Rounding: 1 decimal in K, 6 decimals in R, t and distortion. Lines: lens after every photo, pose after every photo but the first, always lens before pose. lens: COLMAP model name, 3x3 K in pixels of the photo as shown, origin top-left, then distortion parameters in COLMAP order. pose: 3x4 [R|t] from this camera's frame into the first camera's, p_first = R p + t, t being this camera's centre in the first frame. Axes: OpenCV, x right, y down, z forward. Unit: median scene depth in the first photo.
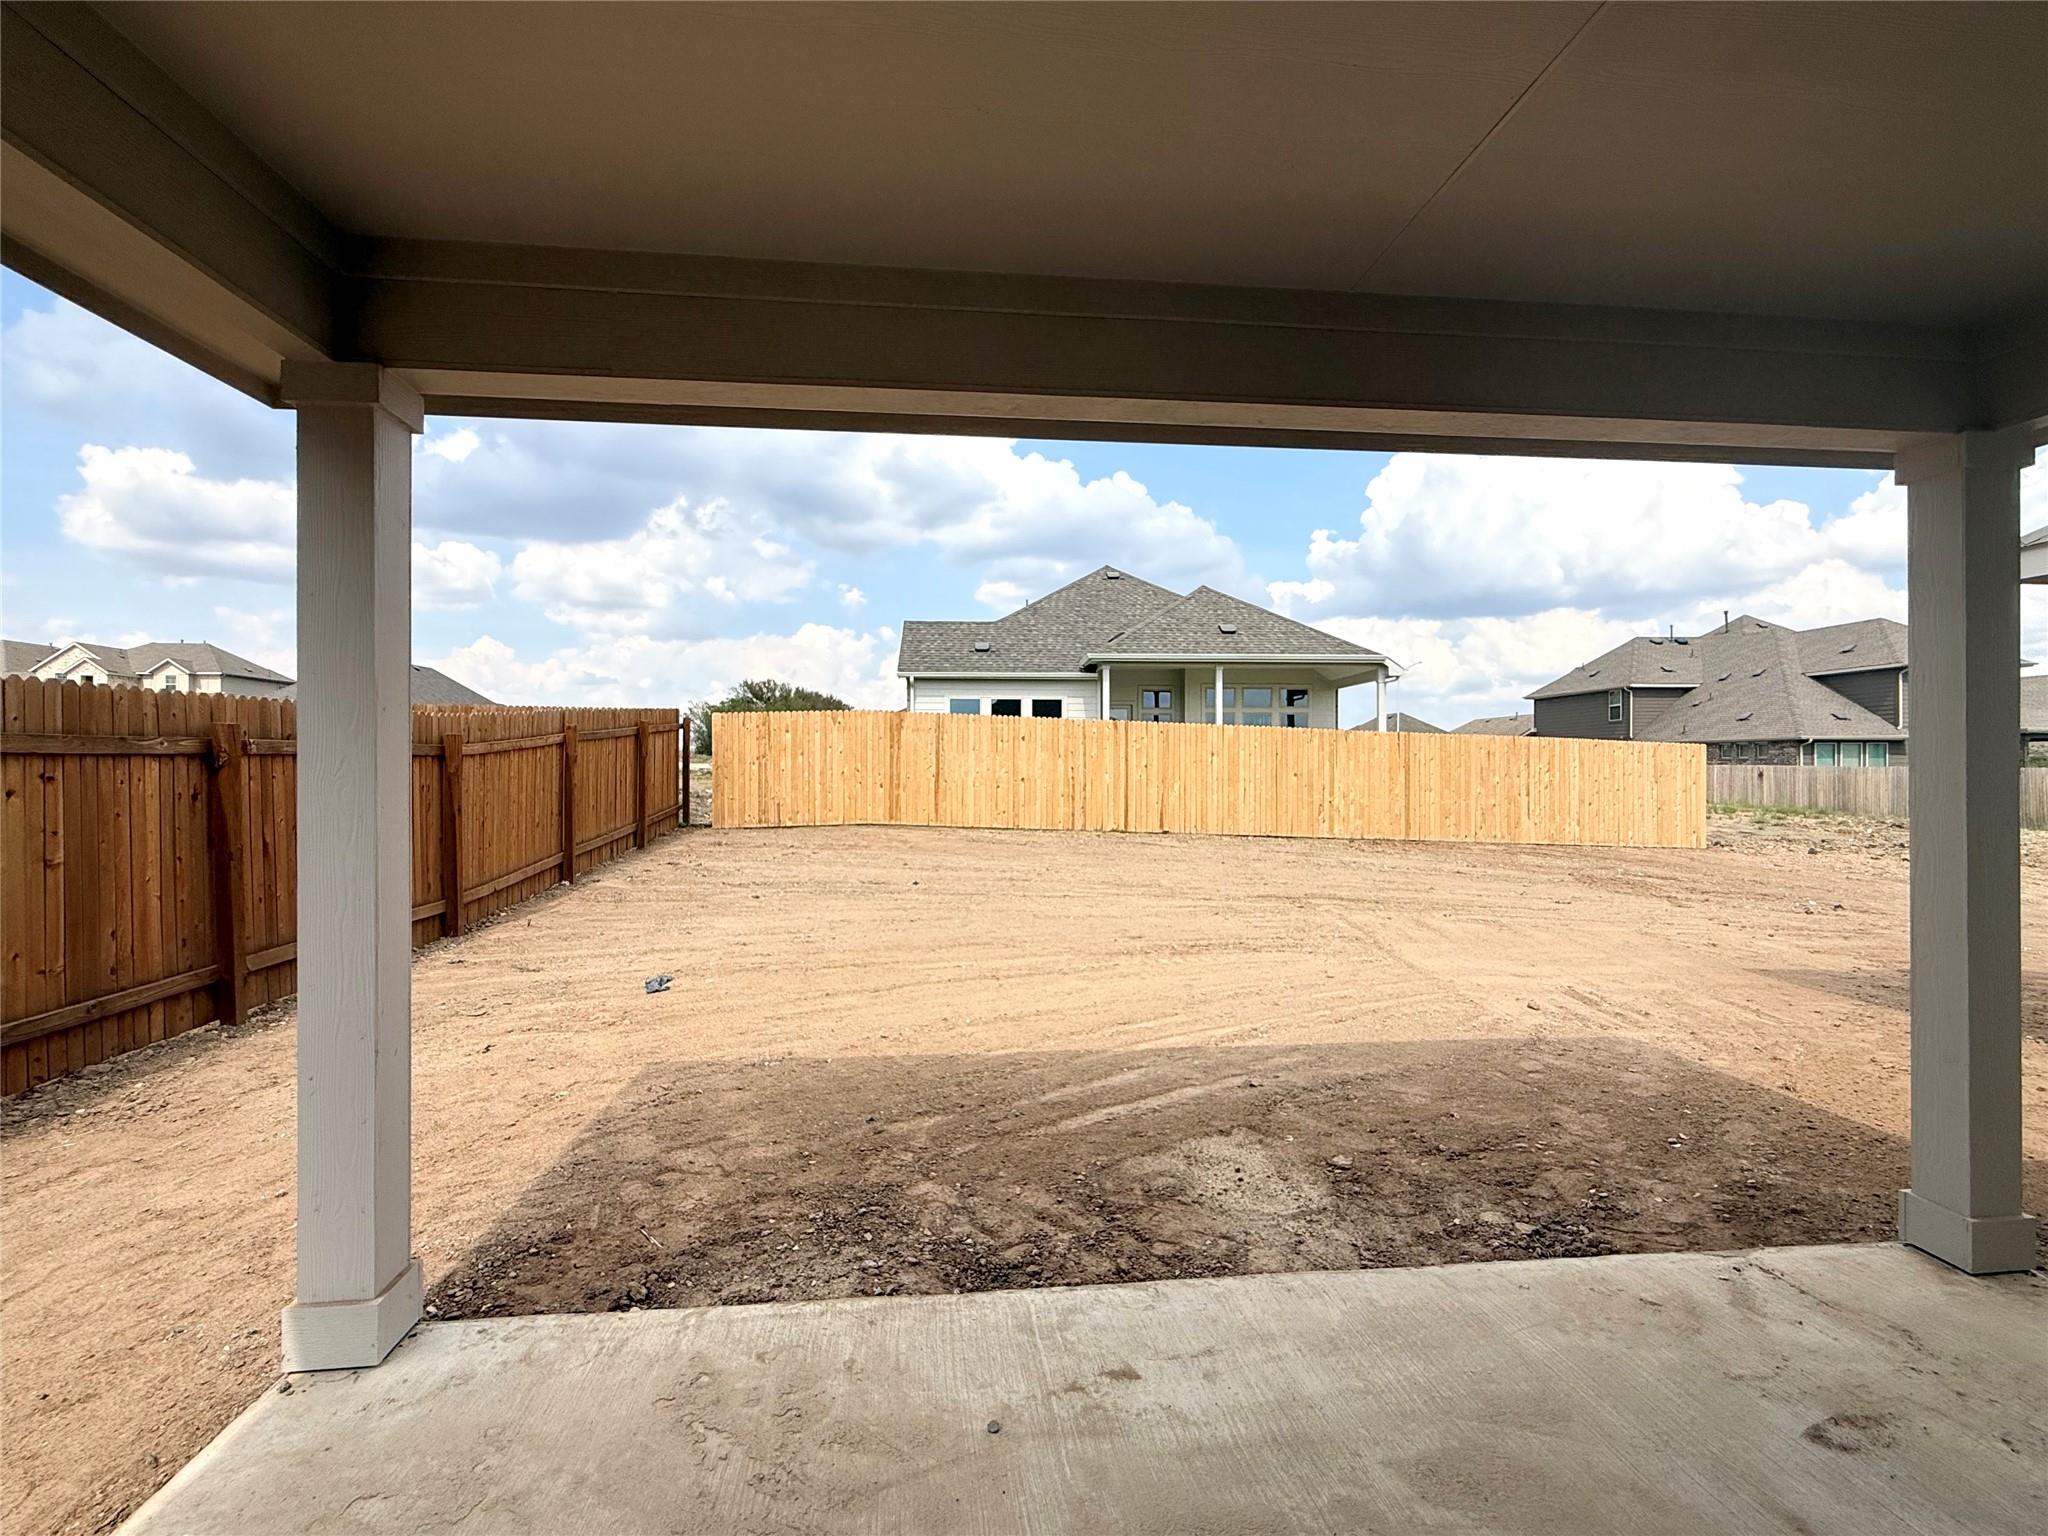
lens RADIAL K [[931.1, 0, 1024.0], [0, 931.1, 768.0], [0, 0, 1]] dist [0.002327, -0.000075]
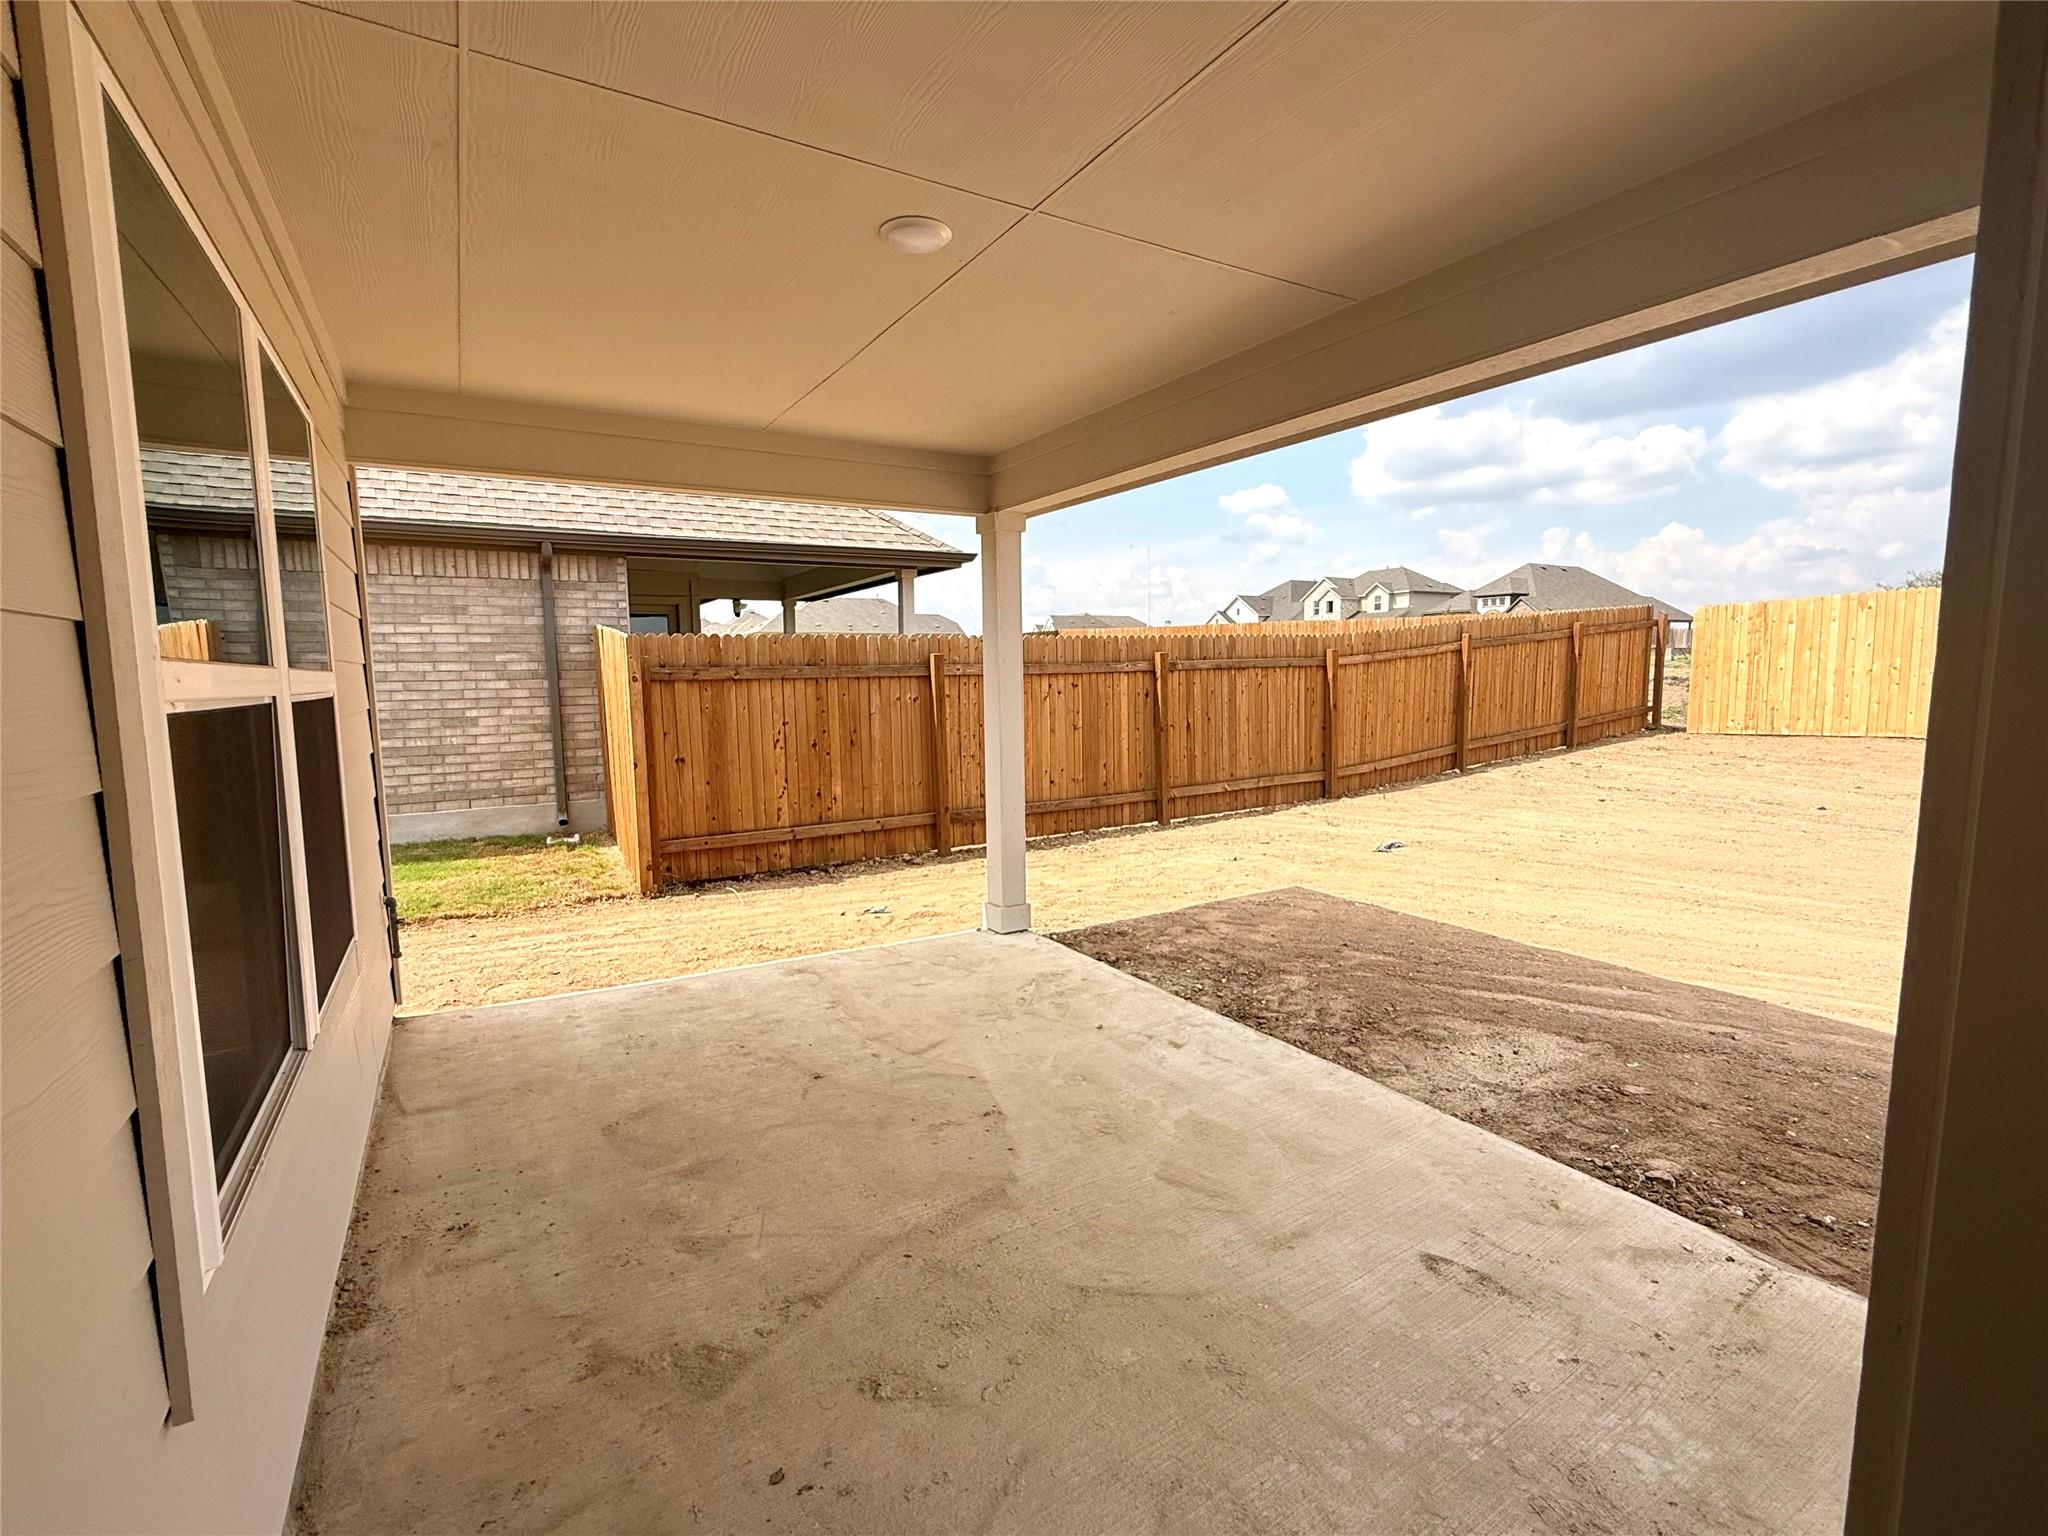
lens RADIAL K [[931.1, 0, 1024.0], [0, 931.1, 768.0], [0, 0, 1]] dist [0.002327, -0.000075]
pose [[0.427775, 0.085135, -0.899867, 0.795420], [0.015584, 0.994712, 0.101516, -0.017839], [0.903751, -0.057449, 0.424186, 0.027751]]
